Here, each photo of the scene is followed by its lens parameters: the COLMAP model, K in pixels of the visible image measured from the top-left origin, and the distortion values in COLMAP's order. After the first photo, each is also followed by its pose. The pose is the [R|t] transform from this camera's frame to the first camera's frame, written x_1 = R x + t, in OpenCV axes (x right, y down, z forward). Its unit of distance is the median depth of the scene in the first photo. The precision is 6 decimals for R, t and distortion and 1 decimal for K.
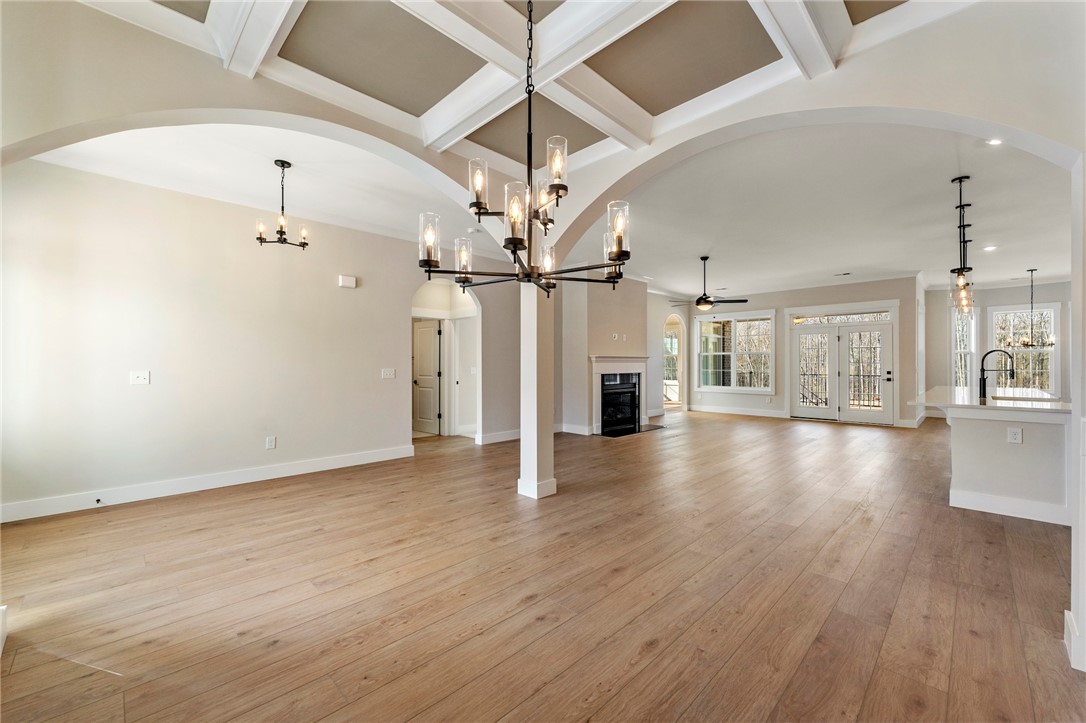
lens RADIAL K [[431.0, 0, 541.7], [0, 431.0, 361.6], [0, 0, 1]] dist [-0.000421, -0.000196]
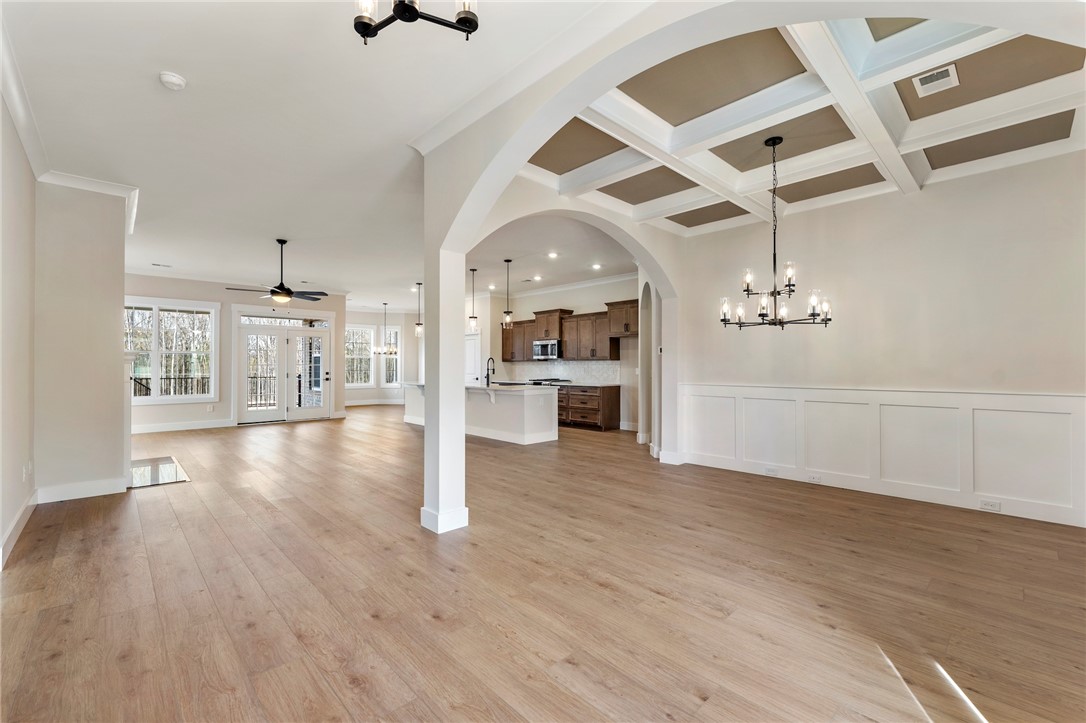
lens RADIAL K [[456.2, 0, 538.6], [0, 456.2, 364.0], [0, 0, 1]] dist [0.002775, 0.000469]
pose [[0.036091, 0.002347, 0.999346, -1.140274], [-0.004866, 0.999986, -0.002173, 0.002333], [-0.999337, -0.004784, 0.036102, 1.043621]]
